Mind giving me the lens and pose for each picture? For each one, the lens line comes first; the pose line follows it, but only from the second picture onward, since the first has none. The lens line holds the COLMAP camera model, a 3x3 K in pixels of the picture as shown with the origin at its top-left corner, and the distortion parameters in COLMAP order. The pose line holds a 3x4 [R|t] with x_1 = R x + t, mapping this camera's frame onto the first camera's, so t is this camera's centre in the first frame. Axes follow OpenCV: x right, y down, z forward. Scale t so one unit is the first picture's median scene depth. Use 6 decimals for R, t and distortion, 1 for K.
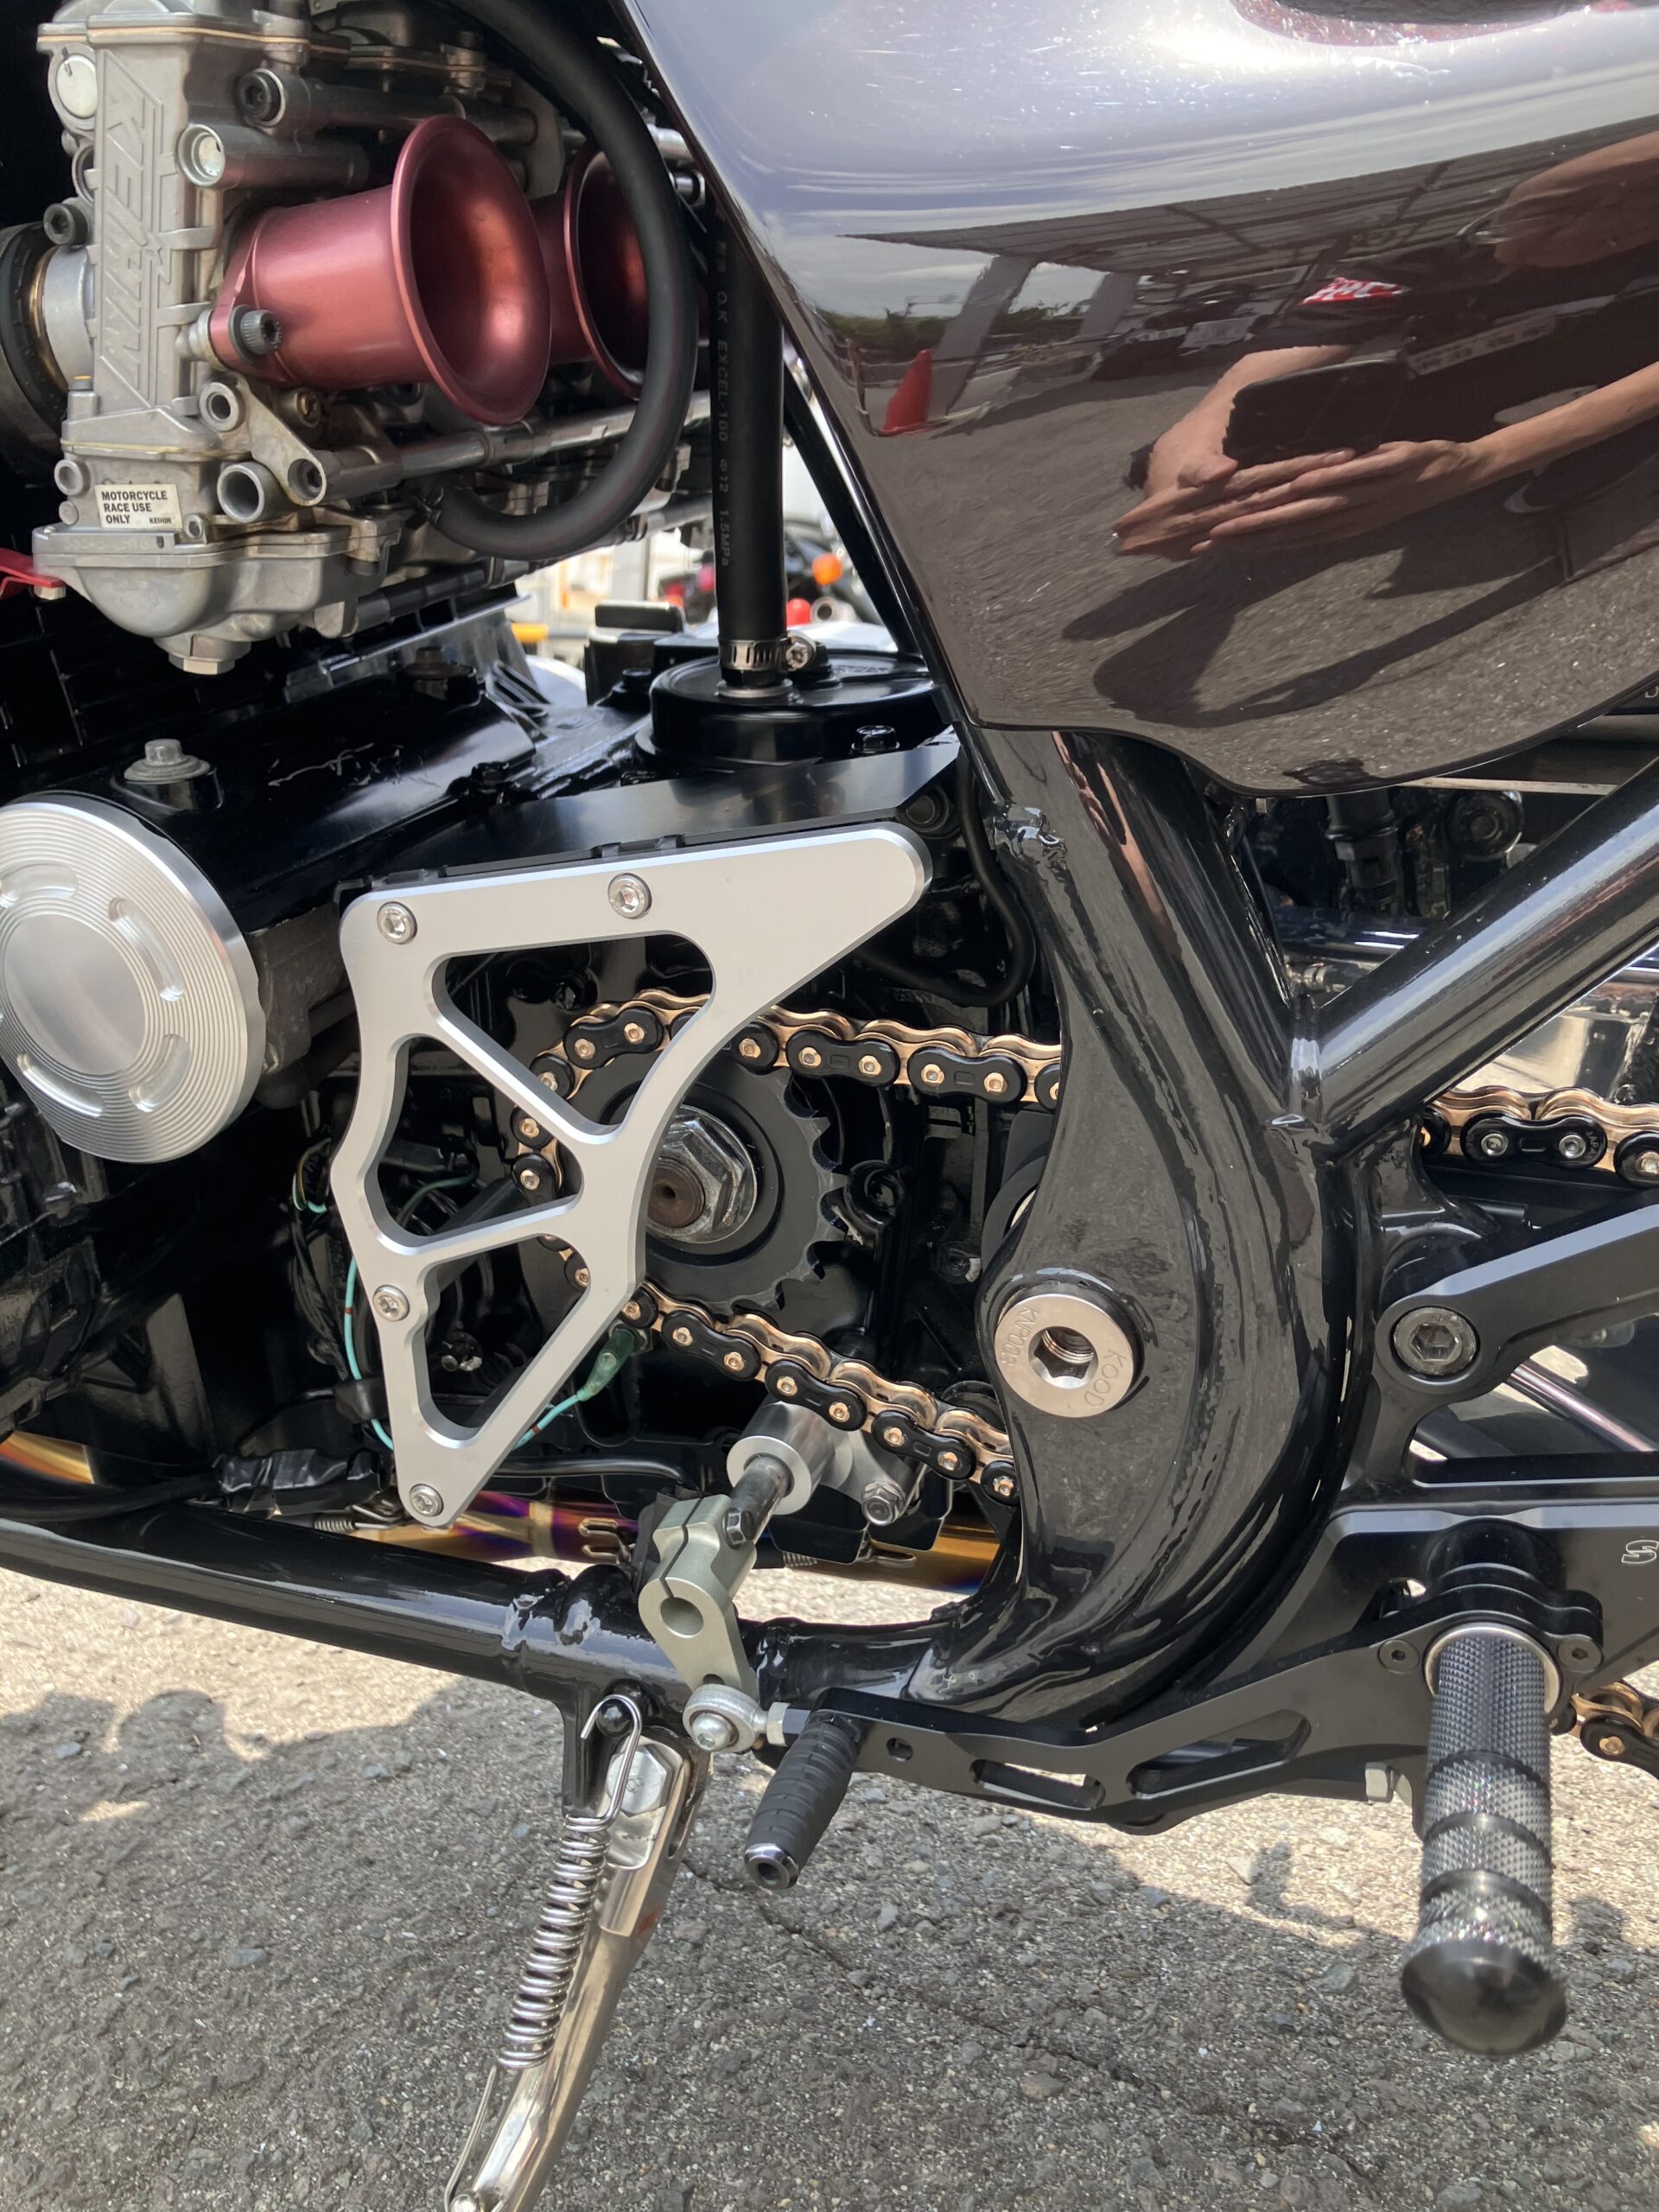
lens RADIAL K [[1816.2, 0, 808.3], [0, 1816.2, 1109.5], [0, 0, 1]] dist [0.029417, -0.037427]
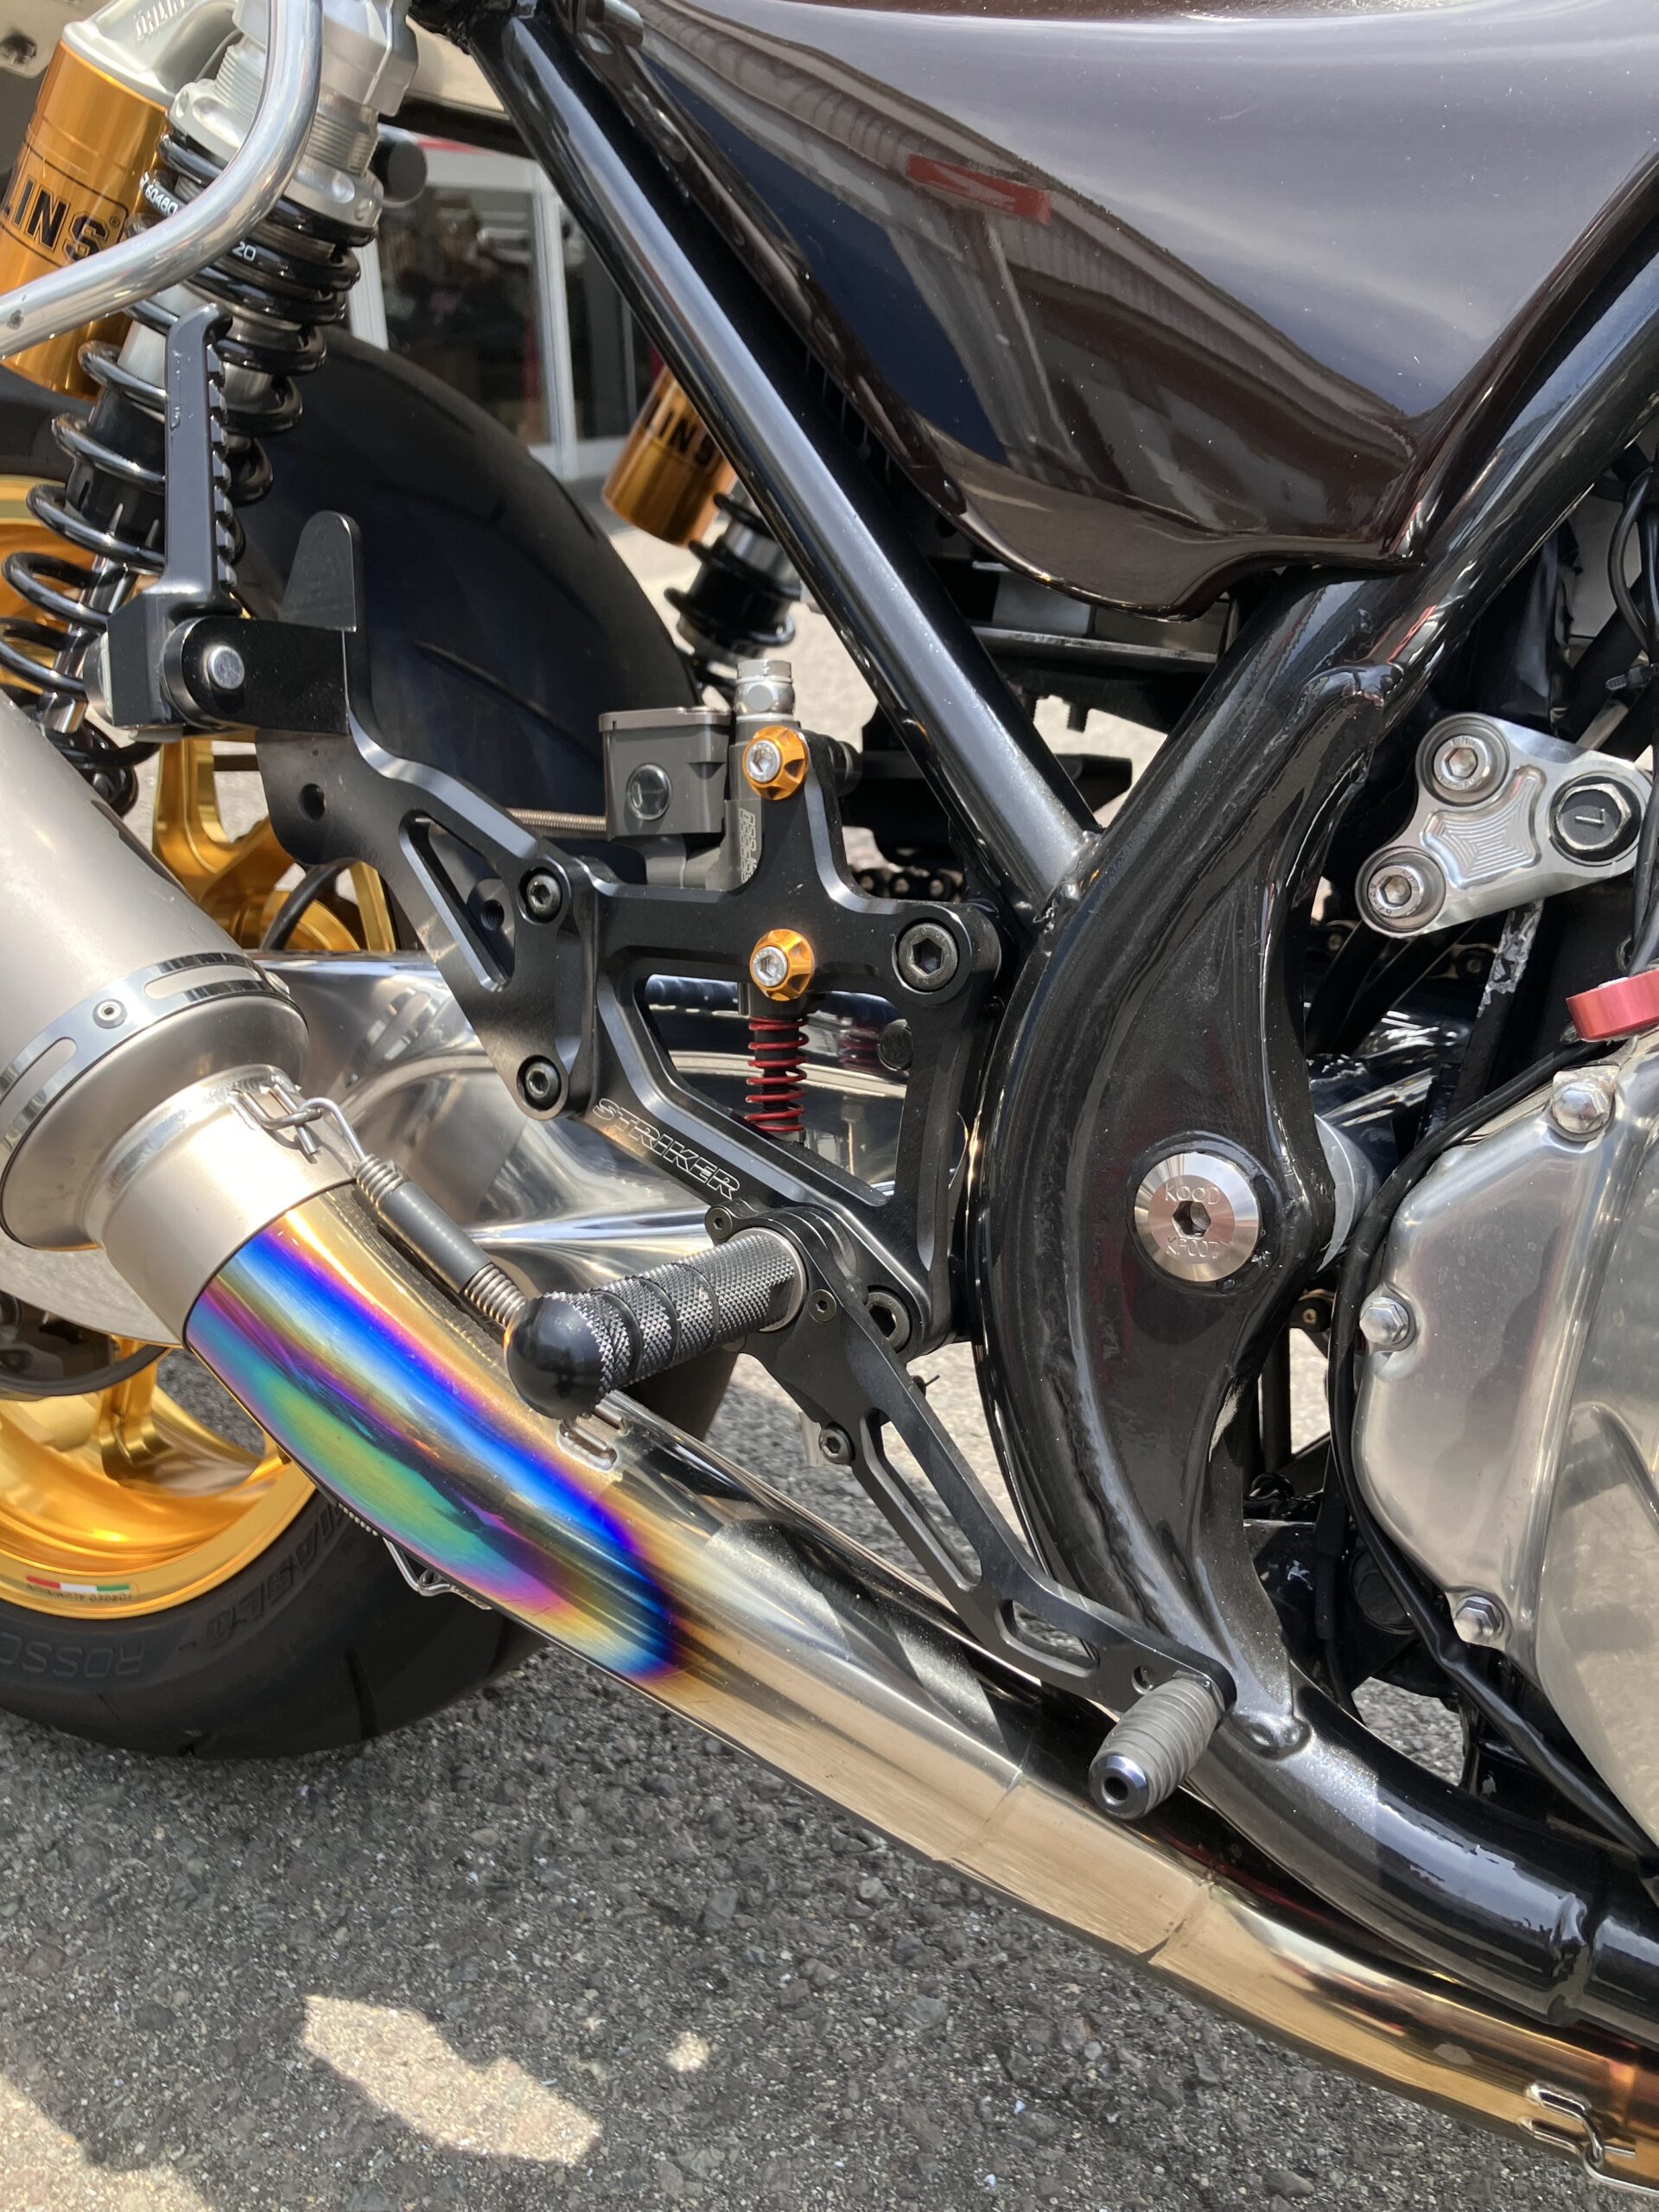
lens RADIAL K [[1816.2, 0, 847.1], [0, 1816.2, 1095.6], [0, 0, 1]] dist [0.029417, -0.037427]
pose [[-0.974975, -0.137336, 0.174821, 0.373889], [-0.010679, 0.814394, 0.580215, -0.691294], [-0.222058, 0.563828, -0.795480, 2.090246]]
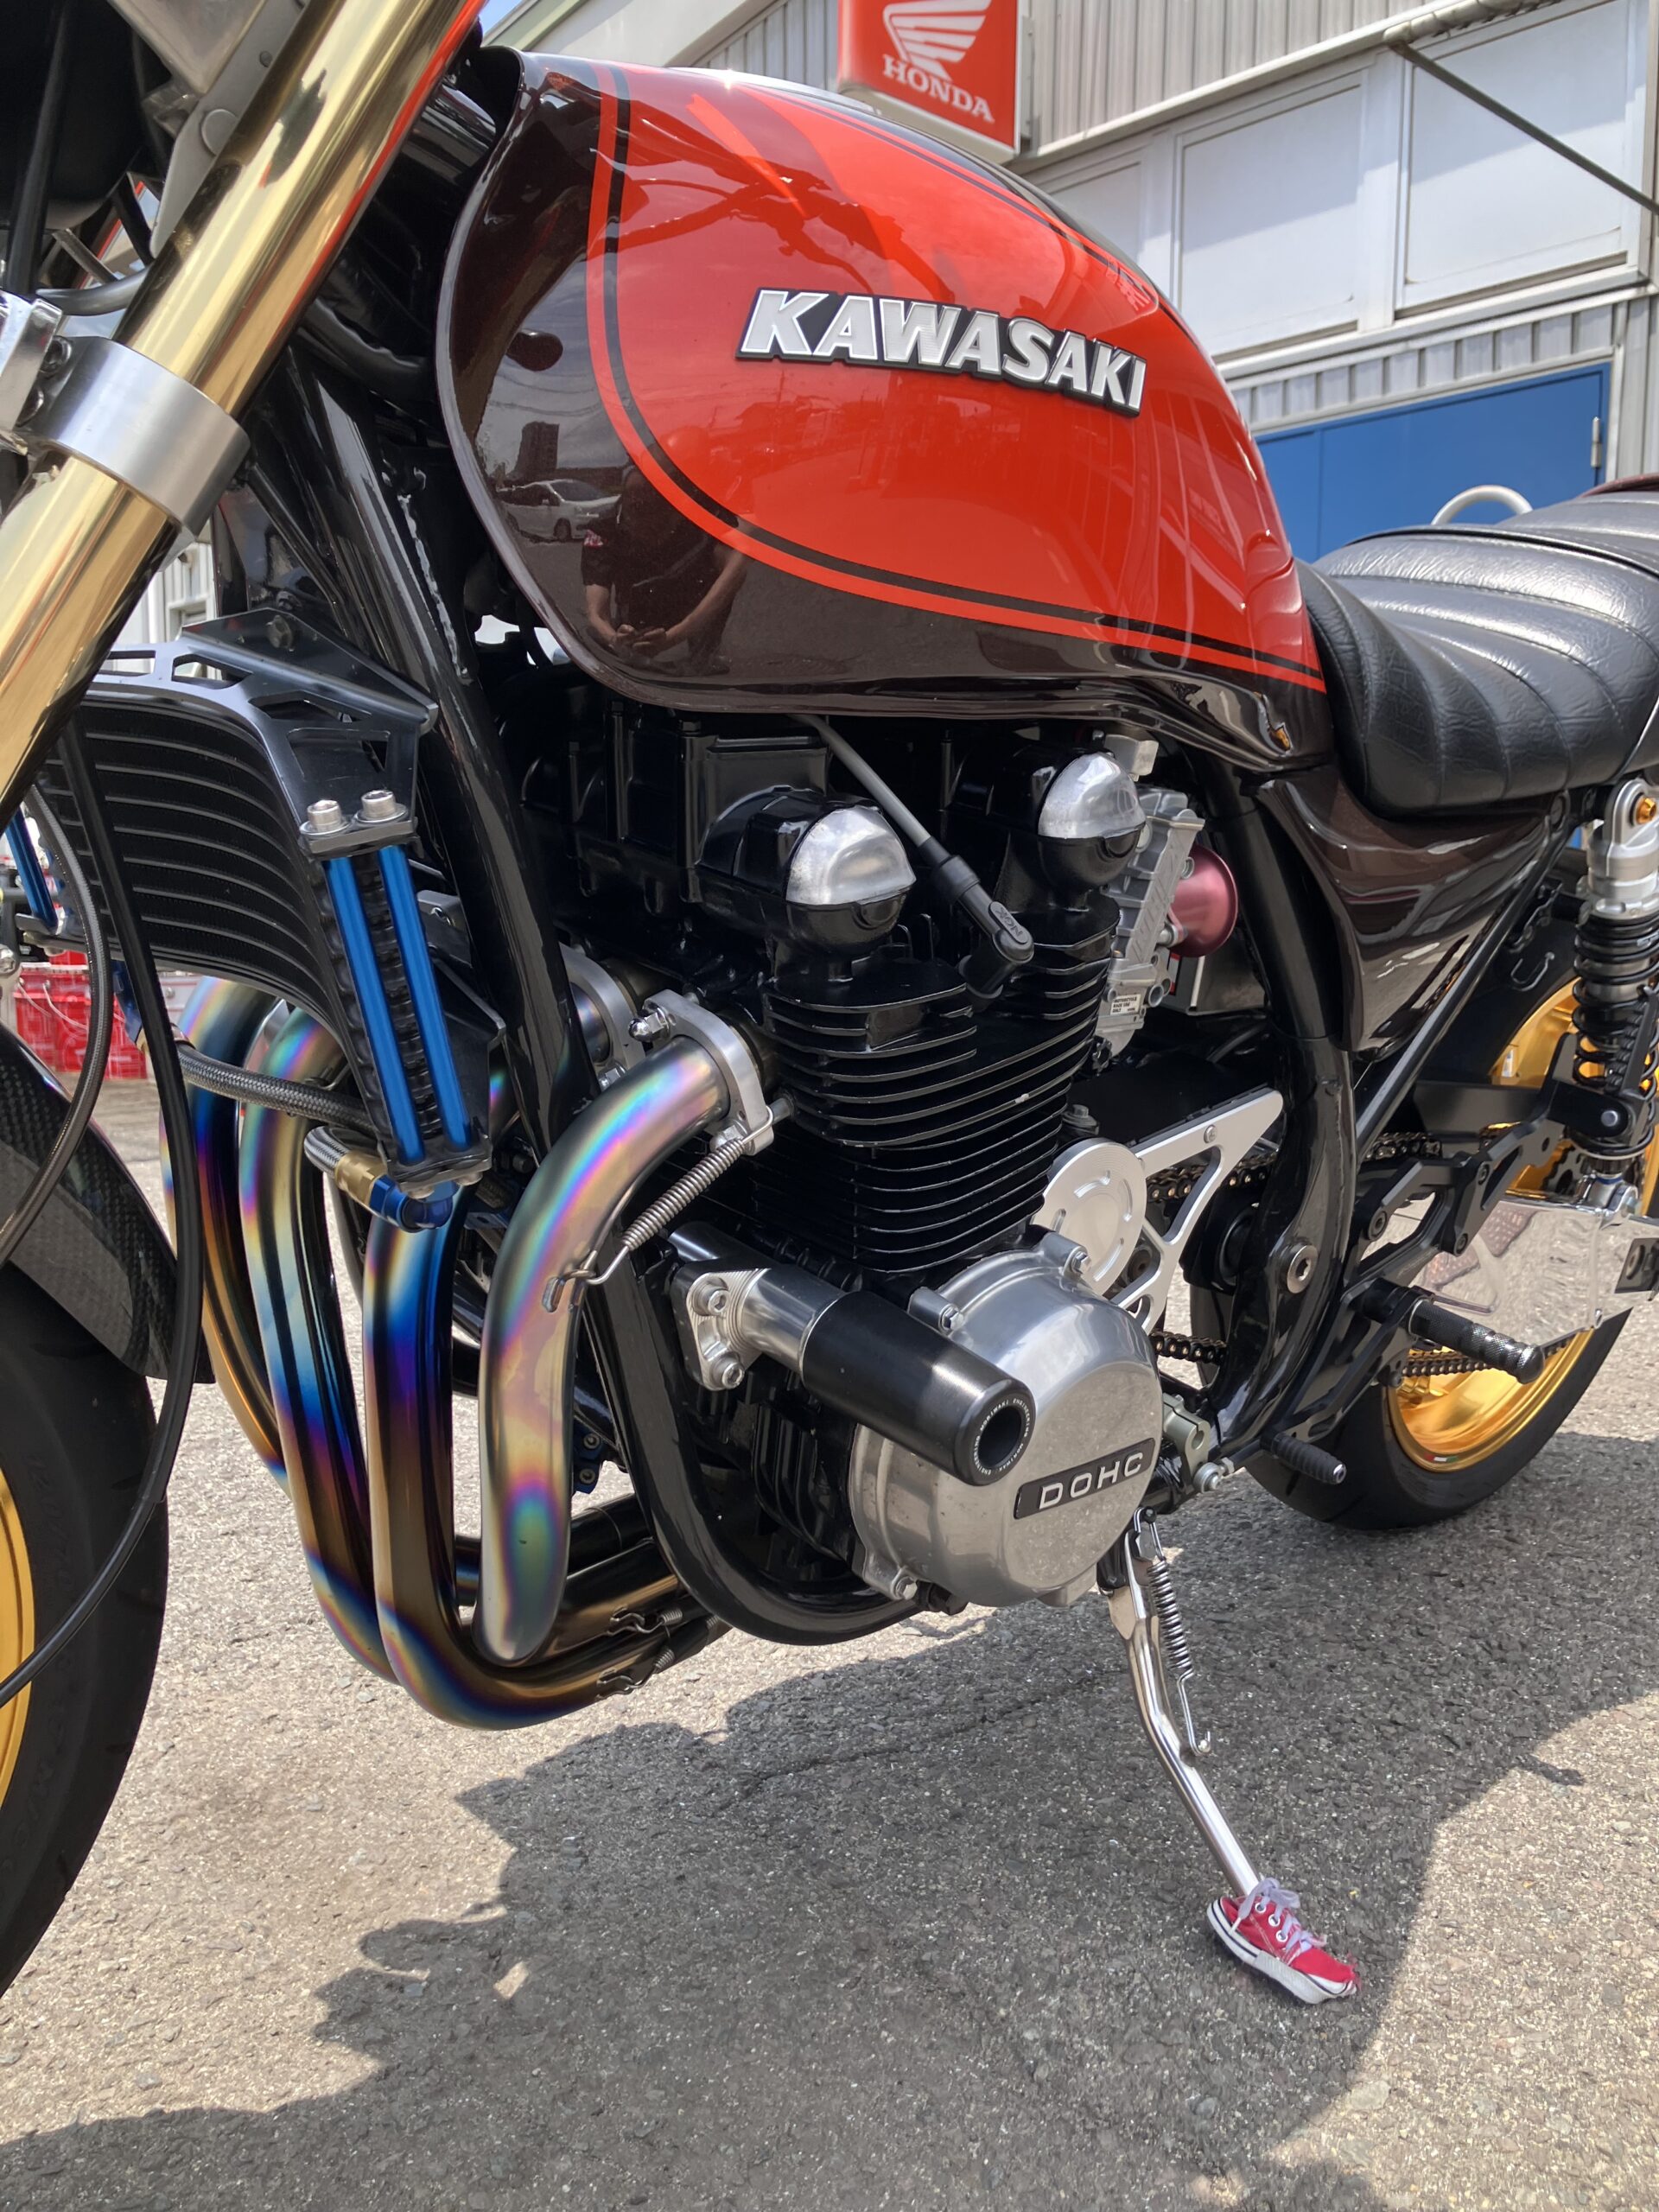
lens RADIAL K [[1816.2, 0, 848.4], [0, 1816.2, 1085.8], [0, 0, 1]] dist [0.029417, -0.037427]
pose [[0.435641, -0.161115, 0.885584, -2.149961], [0.216912, 0.973647, 0.070431, -0.399130], [-0.873594, 0.161411, 0.459108, 0.253403]]
